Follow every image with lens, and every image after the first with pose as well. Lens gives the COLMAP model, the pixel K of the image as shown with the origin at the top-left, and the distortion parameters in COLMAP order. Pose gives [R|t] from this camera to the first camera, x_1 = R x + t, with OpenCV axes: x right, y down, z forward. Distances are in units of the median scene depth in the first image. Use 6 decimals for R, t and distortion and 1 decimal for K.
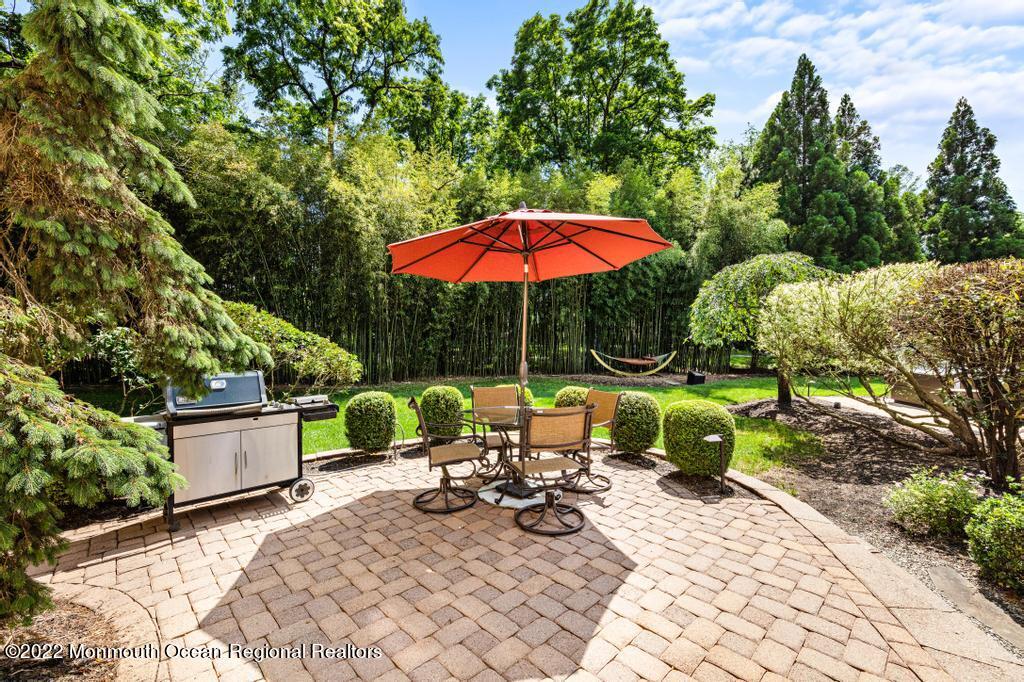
lens RADIAL K [[416.5, 0, 515.7], [0, 416.5, 343.3], [0, 0, 1]] dist [0.000907, 0.000142]
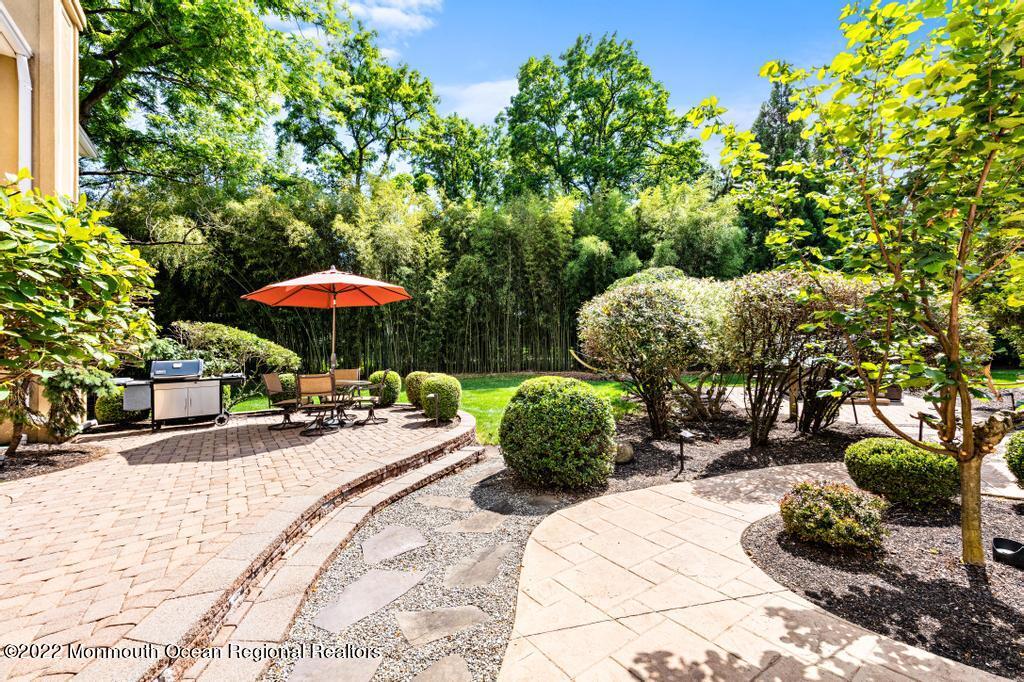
lens RADIAL K [[401.1, 0, 512.0], [0, 401.1, 341.0], [0, 0, 1]] dist [0.021661, -0.000037]
pose [[0.987192, -0.015446, -0.158785, 0.198173], [0.013457, 0.999817, -0.013594, 0.004252], [0.158966, 0.011283, 0.987220, -0.116575]]
